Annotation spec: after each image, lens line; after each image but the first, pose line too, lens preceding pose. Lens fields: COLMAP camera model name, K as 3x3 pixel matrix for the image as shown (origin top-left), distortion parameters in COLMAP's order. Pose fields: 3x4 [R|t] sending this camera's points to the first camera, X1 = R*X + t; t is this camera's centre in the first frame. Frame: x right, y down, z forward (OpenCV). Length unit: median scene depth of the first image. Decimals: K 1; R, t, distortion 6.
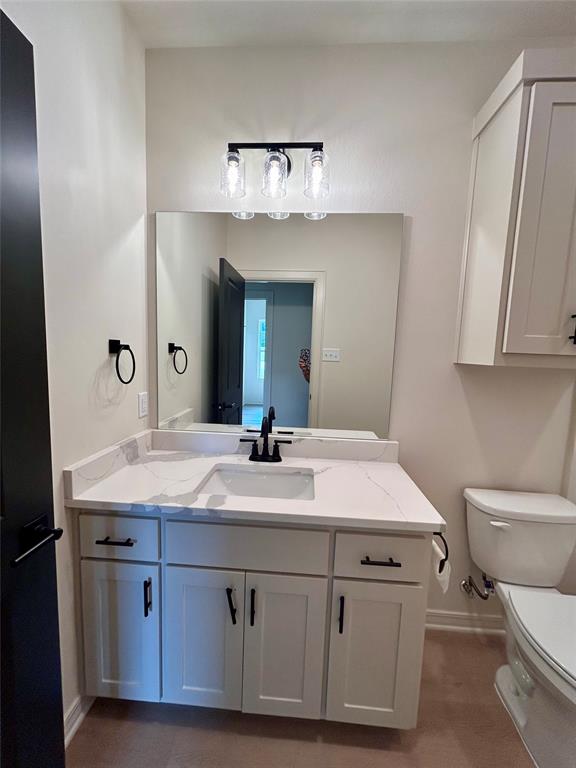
lens RADIAL K [[311.7, 0, 287.1], [0, 311.7, 383.8], [0, 0, 1]] dist [-0.003839, 0.002425]
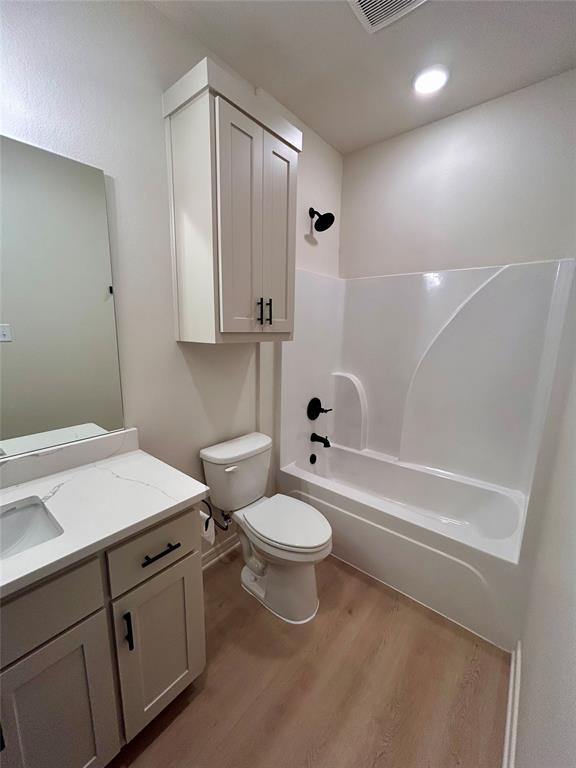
lens RADIAL K [[311.7, 0, 285.2], [0, 311.7, 383.3], [0, 0, 1]] dist [-0.003839, 0.002425]
pose [[0.589389, -0.173642, 0.788967, -0.119836], [0.091421, 0.984689, 0.148422, -0.055494], [-0.802660, -0.015350, 0.596239, 0.079877]]
